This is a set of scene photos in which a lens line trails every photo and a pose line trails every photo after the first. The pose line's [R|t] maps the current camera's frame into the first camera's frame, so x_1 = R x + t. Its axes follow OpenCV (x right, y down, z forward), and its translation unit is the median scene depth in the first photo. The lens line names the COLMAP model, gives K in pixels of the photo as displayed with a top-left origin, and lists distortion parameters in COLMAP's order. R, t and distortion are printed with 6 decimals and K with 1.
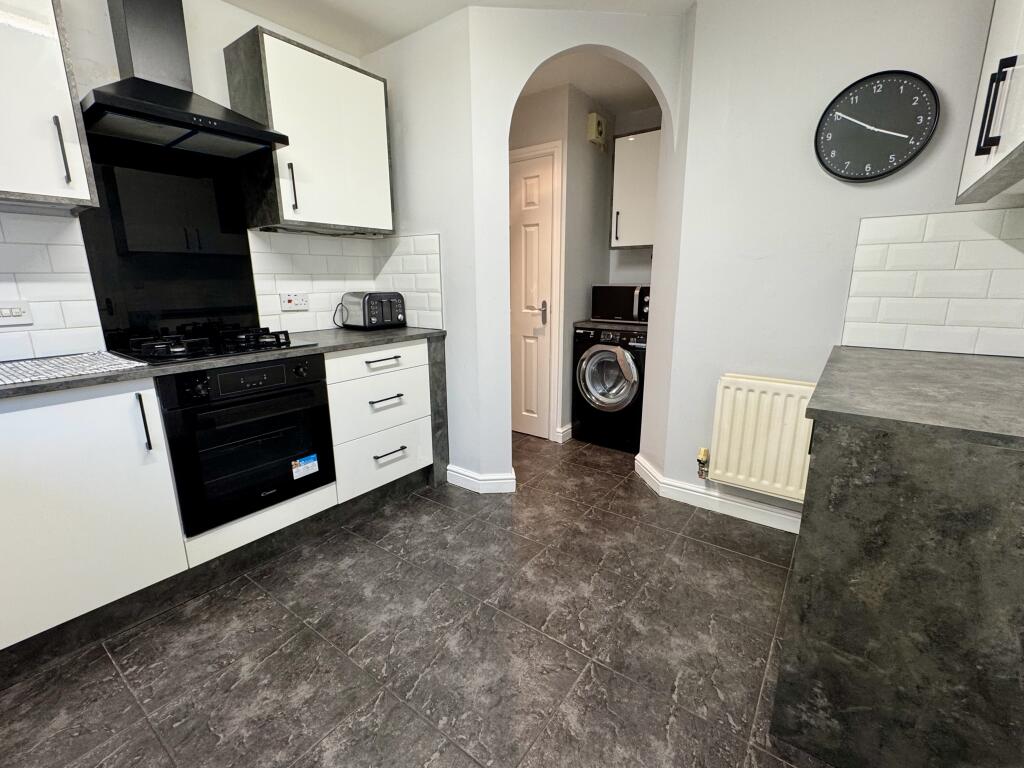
lens RADIAL K [[455.3, 0, 512.0], [0, 455.3, 384.0], [0, 0, 1]] dist [0.000395, 0.000077]
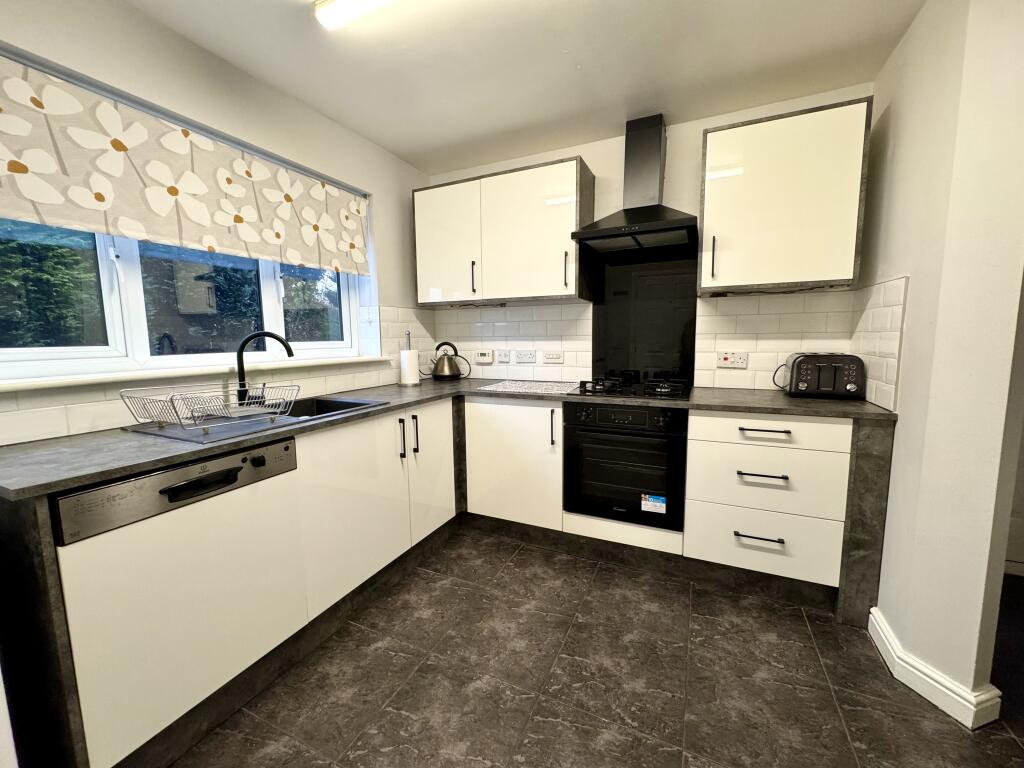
lens RADIAL K [[406.9, 0, 512.0], [0, 406.9, 384.0], [0, 0, 1]] dist [-0.001788, -0.000100]
pose [[0.199679, 0.119344, -0.972566, 0.415530], [-0.210606, 0.974585, 0.076352, -0.109725], [0.956960, 0.189583, 0.219739, 0.385550]]
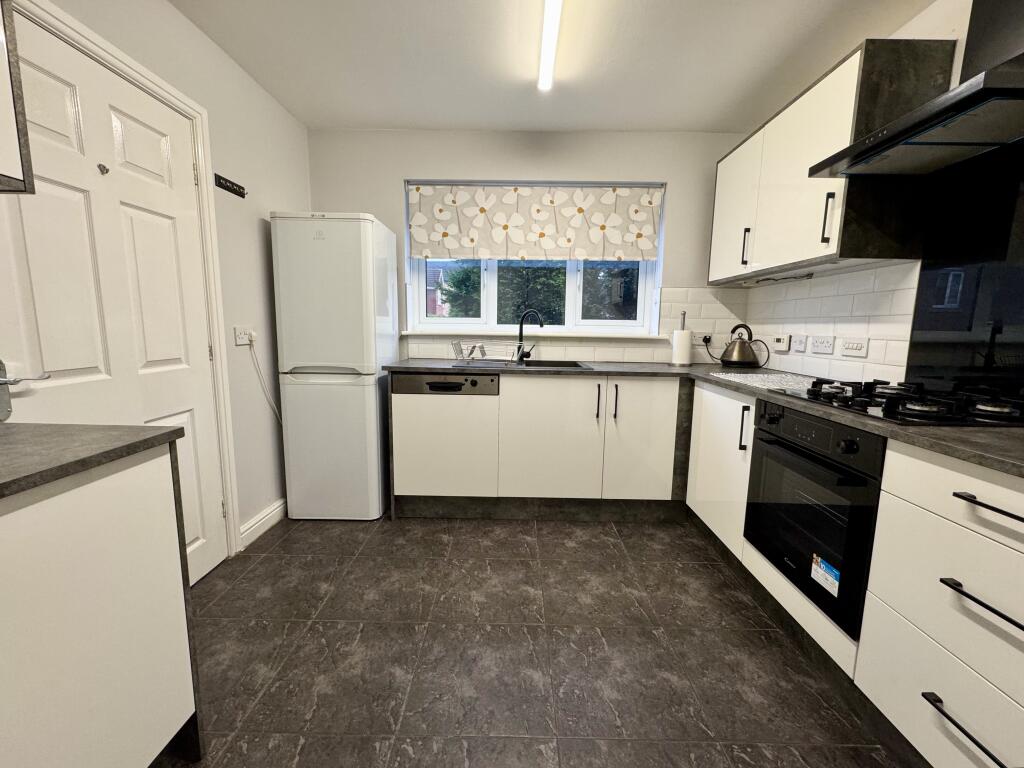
lens RADIAL K [[418.1, 0, 512.0], [0, 418.1, 384.0], [0, 0, 1]] dist [-0.000752, 0.000025]
pose [[-0.807702, 0.076016, -0.584670, 0.304251], [-0.143473, 0.936504, 0.319962, -0.238489], [0.571868, 0.342319, -0.745510, 1.097858]]
